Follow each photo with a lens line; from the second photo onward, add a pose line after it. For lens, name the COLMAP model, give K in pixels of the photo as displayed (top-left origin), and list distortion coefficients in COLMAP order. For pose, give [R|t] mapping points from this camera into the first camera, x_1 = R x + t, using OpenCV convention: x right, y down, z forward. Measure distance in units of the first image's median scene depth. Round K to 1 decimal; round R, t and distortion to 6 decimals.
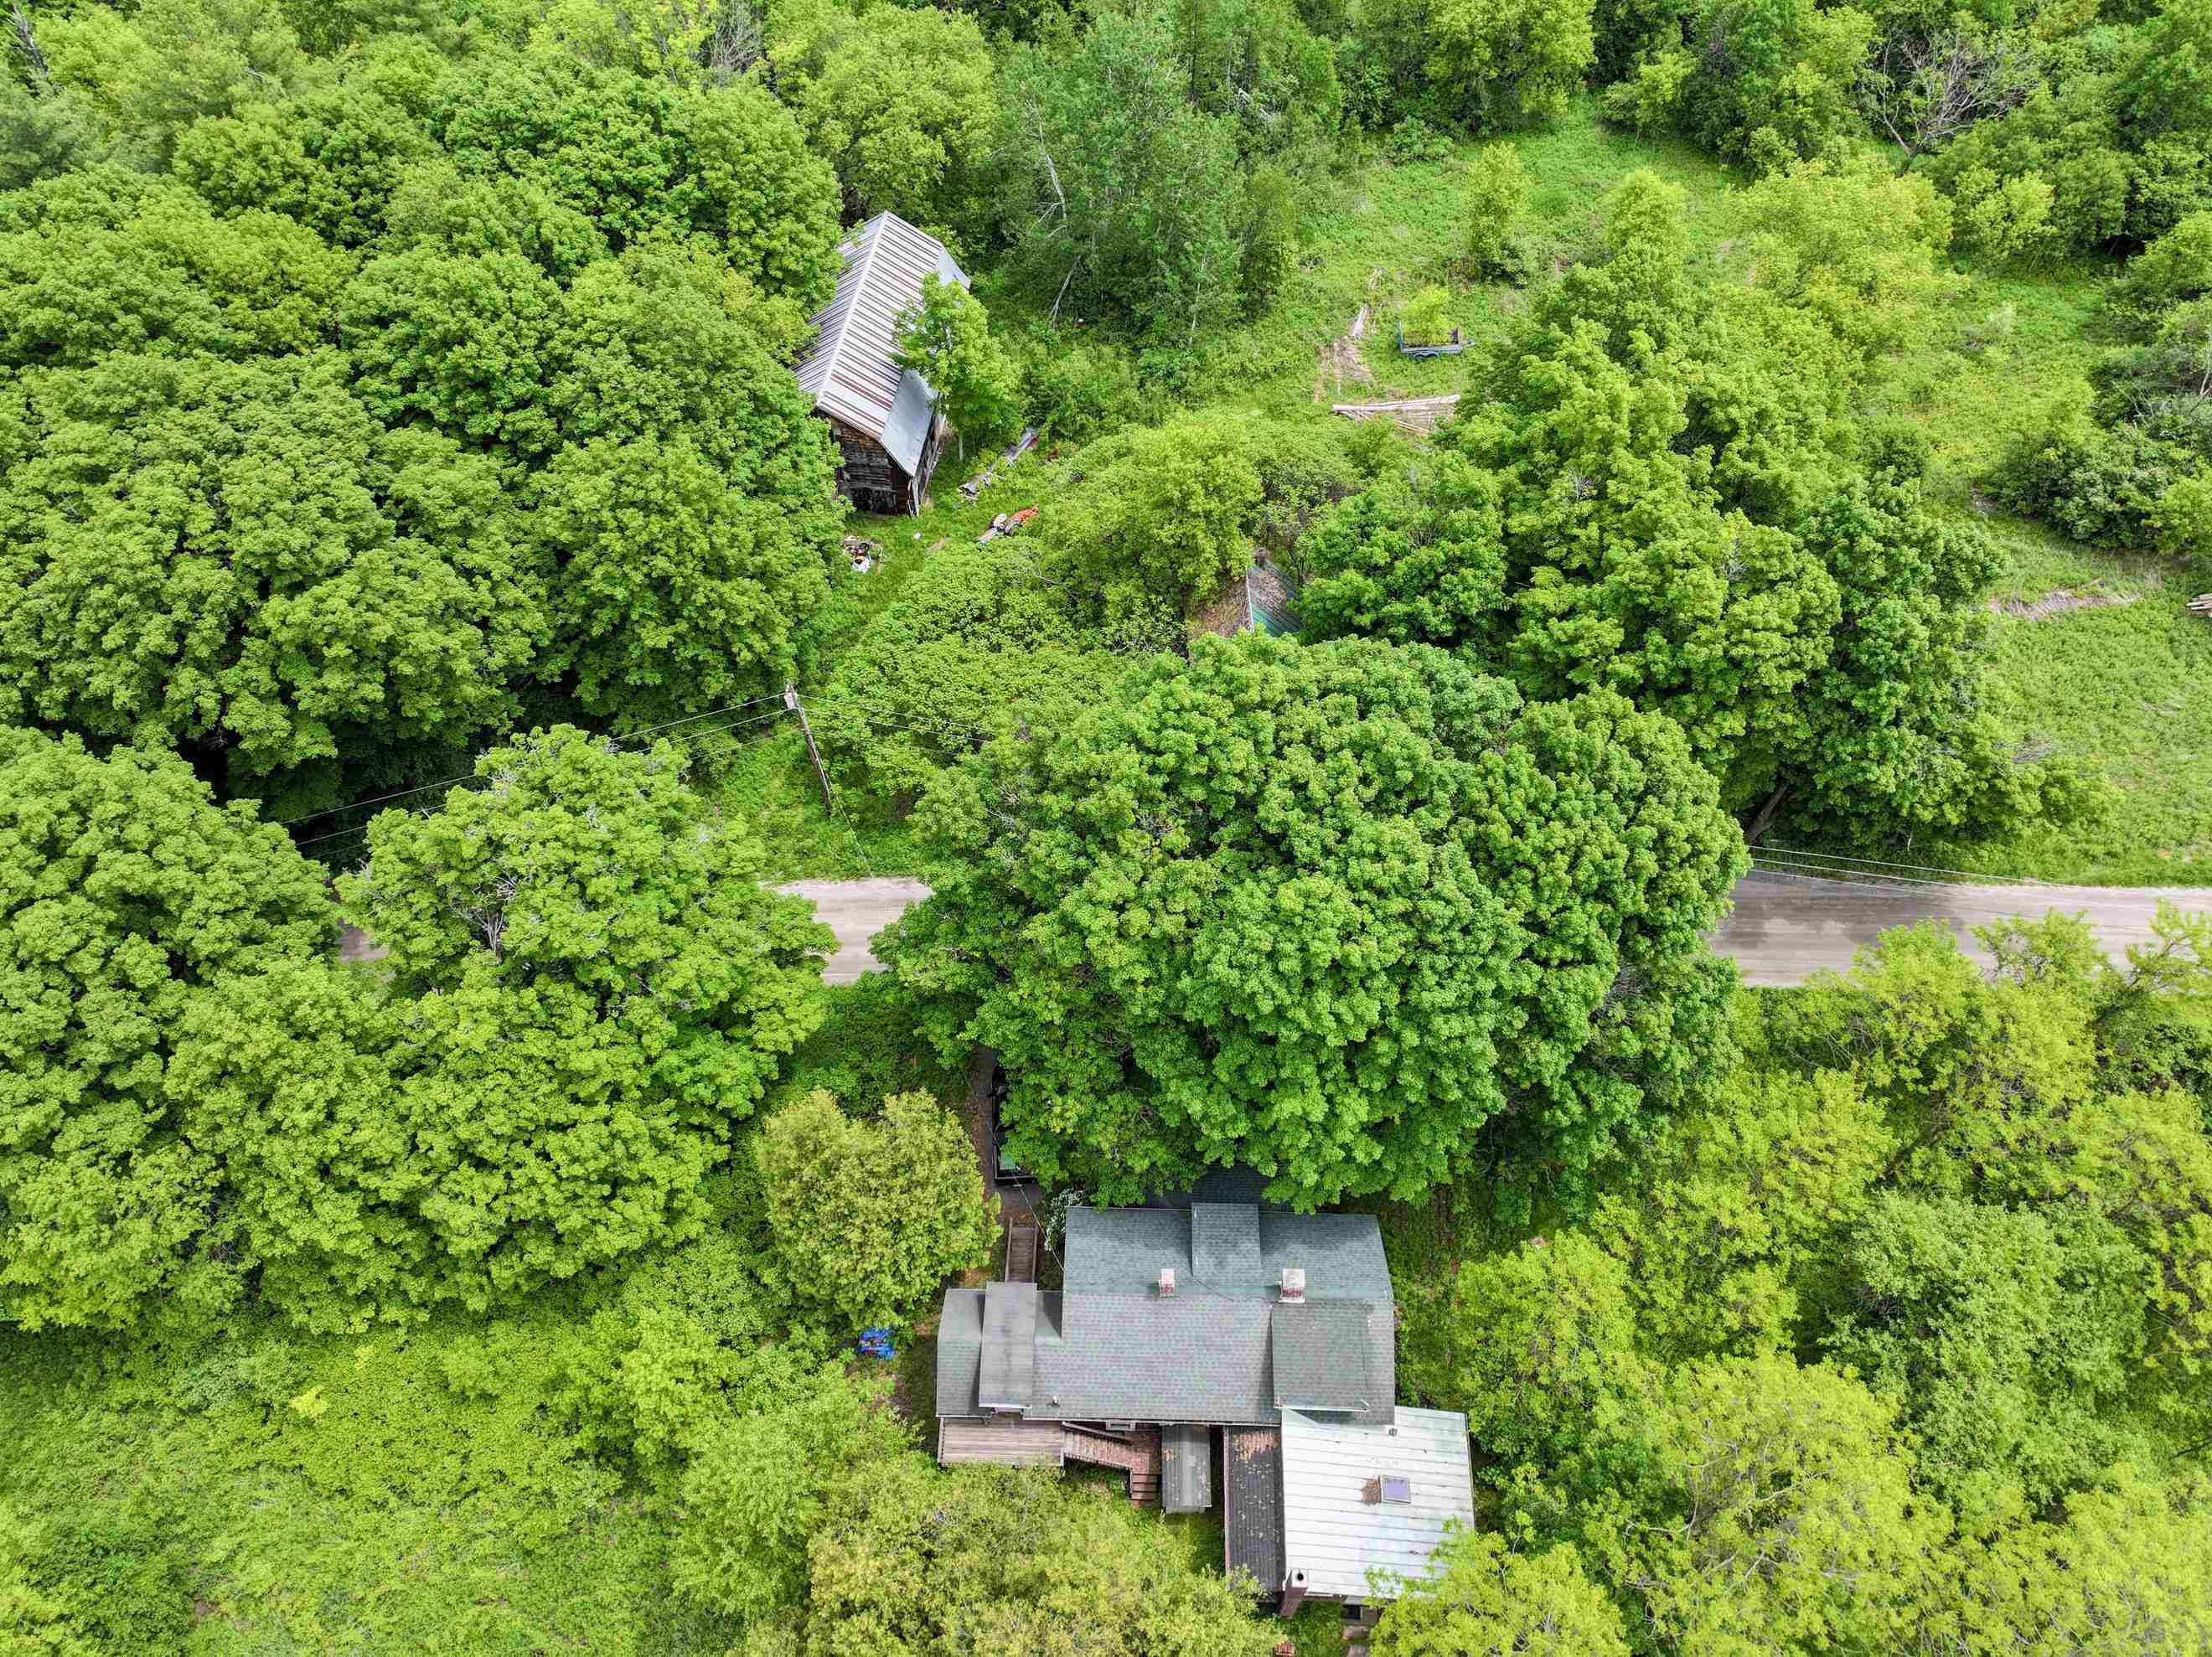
lens RADIAL K [[1583.8, 0, 1111.4], [0, 1583.8, 825.7], [0, 0, 1]] dist [0.006156, 0.011005]
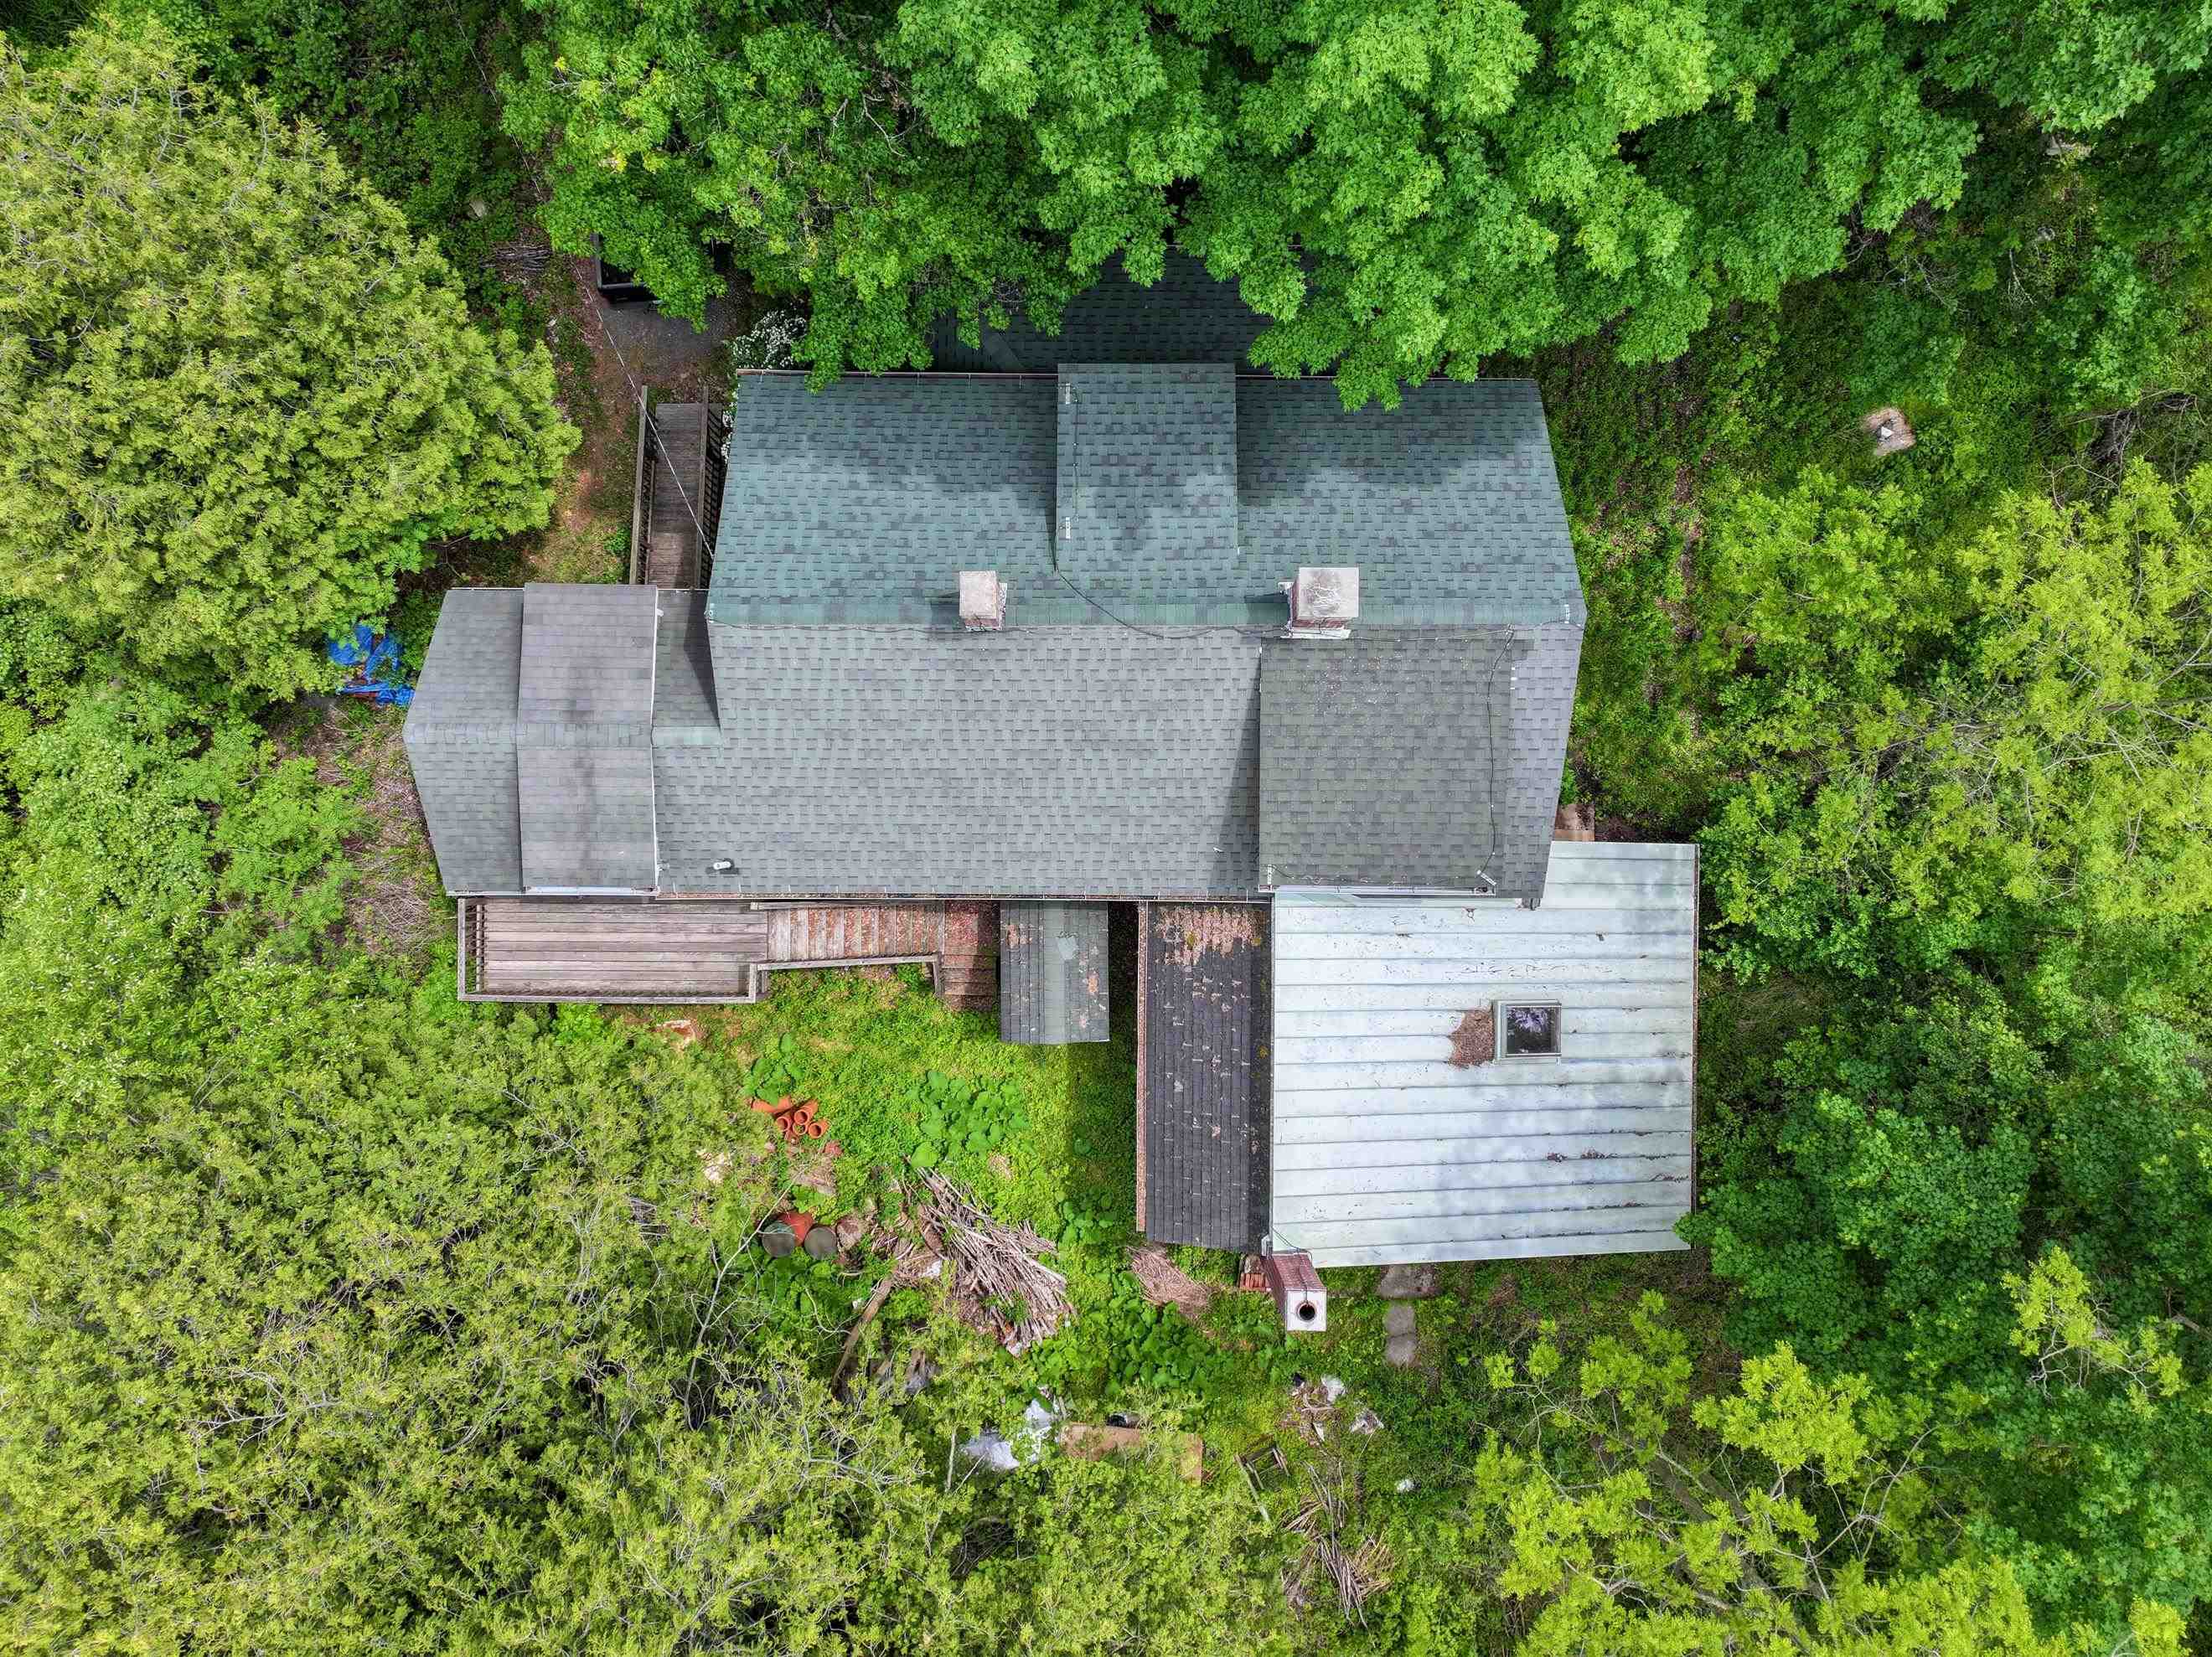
lens RADIAL K [[1583.8, 0, 1110.5], [0, 1583.8, 821.1], [0, 0, 1]] dist [0.006156, 0.011005]
pose [[0.999787, -0.017786, 0.010425, 0.060380], [0.008985, 0.831051, 0.556124, 0.127126], [-0.018554, -0.555913, 0.831034, 0.666101]]
